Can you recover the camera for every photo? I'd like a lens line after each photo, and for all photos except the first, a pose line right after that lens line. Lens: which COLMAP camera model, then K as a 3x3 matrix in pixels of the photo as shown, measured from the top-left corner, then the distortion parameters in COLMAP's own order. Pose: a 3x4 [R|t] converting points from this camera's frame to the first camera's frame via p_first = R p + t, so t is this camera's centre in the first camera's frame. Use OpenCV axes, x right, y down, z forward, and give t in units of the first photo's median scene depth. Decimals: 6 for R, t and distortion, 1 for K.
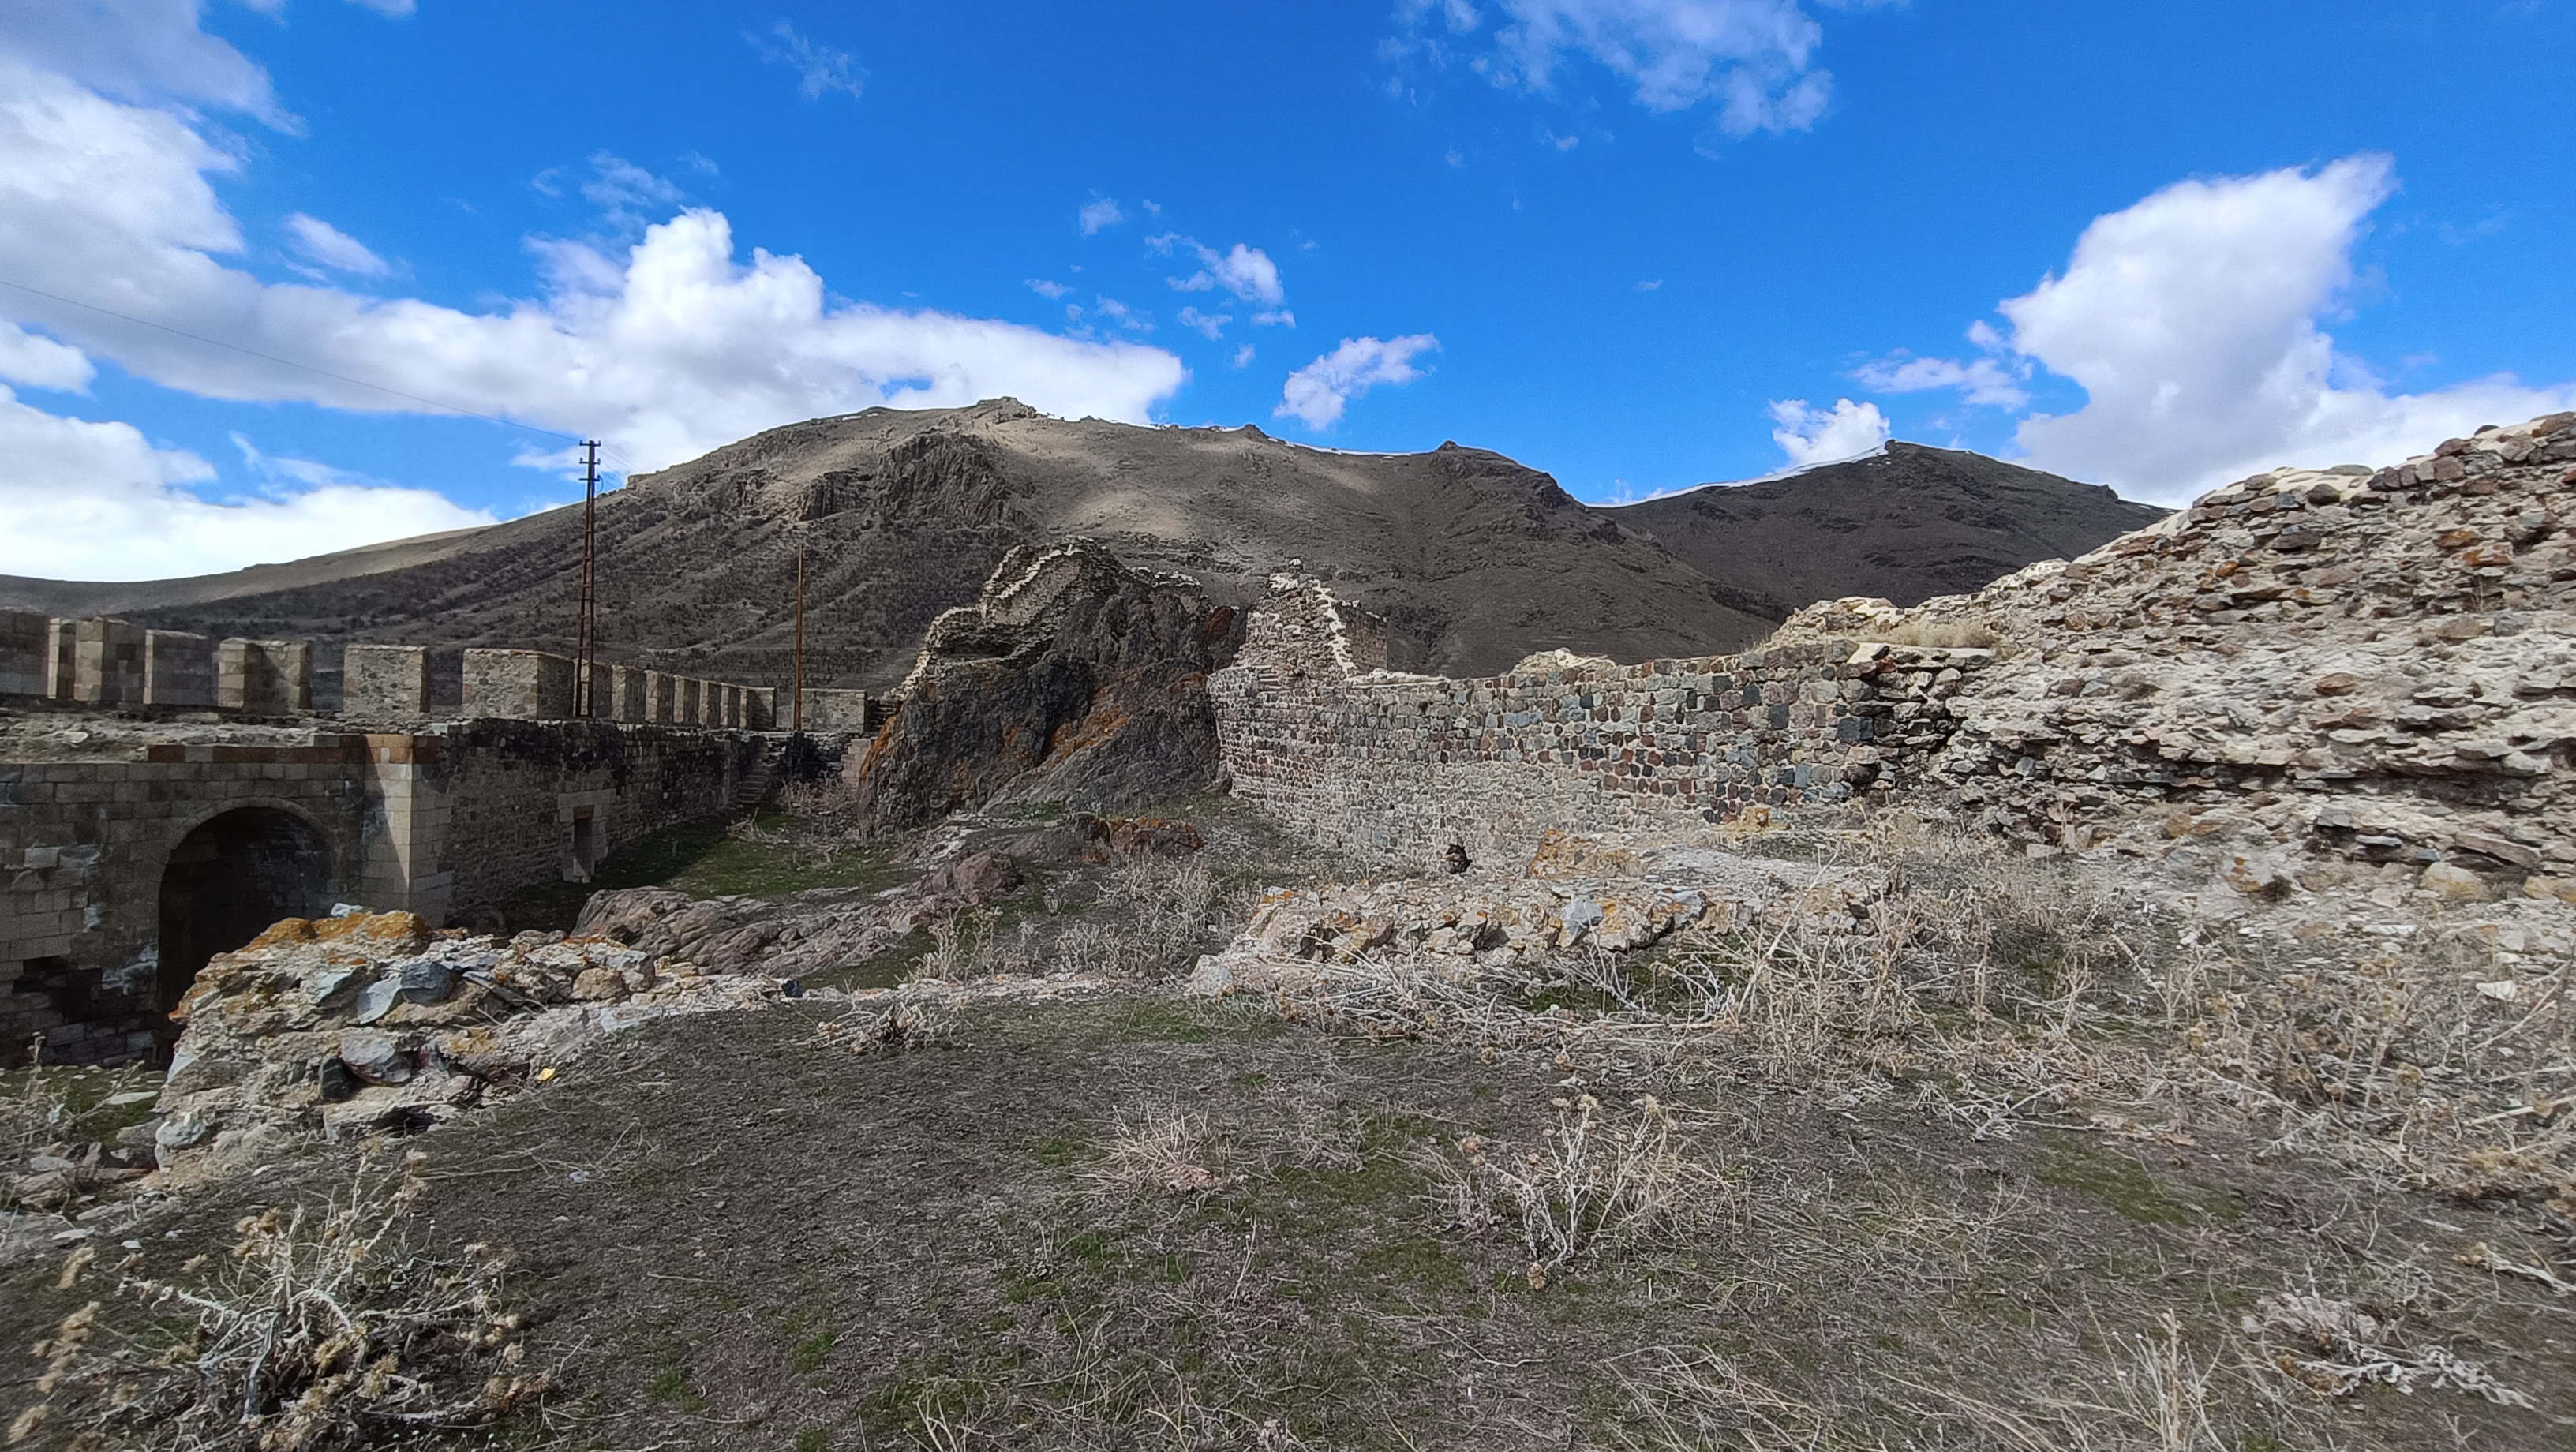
lens RADIAL K [[1193.2, 0, 1288.0], [0, 1193.2, 726.0], [0, 0, 1]] dist [0.027691, -0.000401]
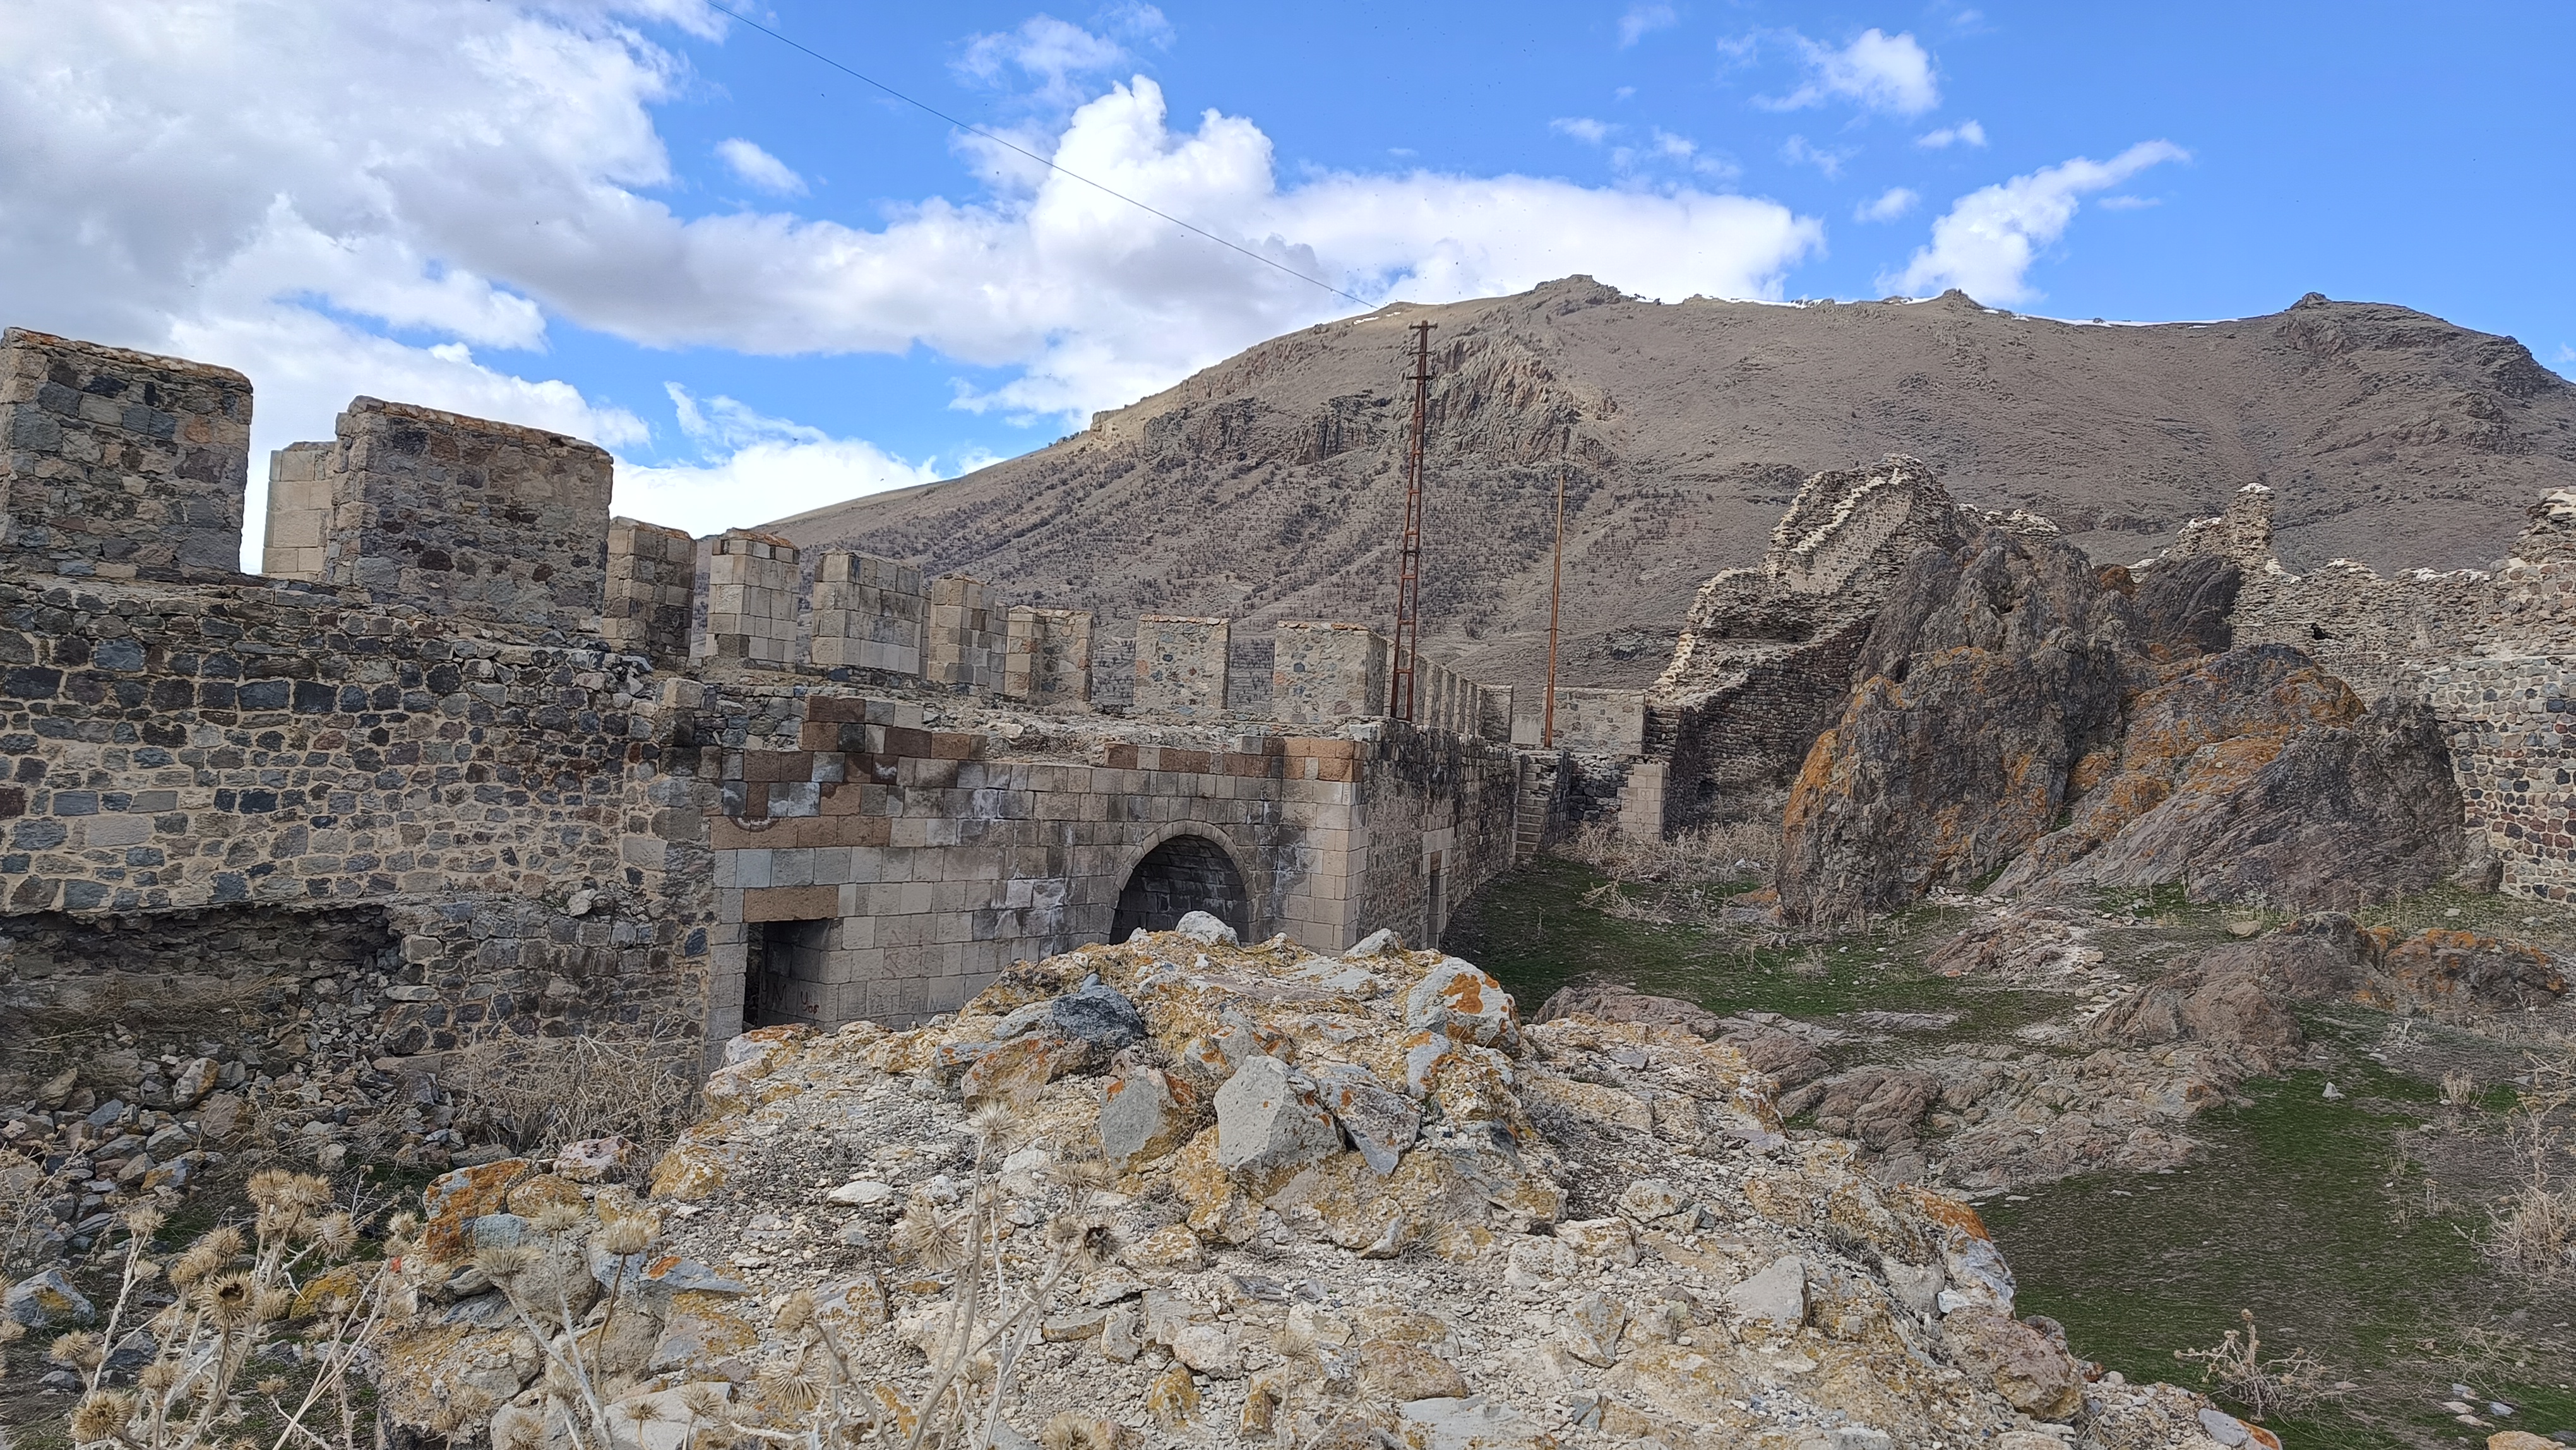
lens RADIAL K [[1736.4, 0, 1288.0], [0, 1736.4, 725.0], [0, 0, 1]] dist [0.090085, -0.092913]
pose [[0.931492, 0.024287, -0.362951, -0.152131], [-0.030180, 0.999489, -0.010575, 0.003990], [0.362509, 0.020805, 0.931748, 0.025570]]
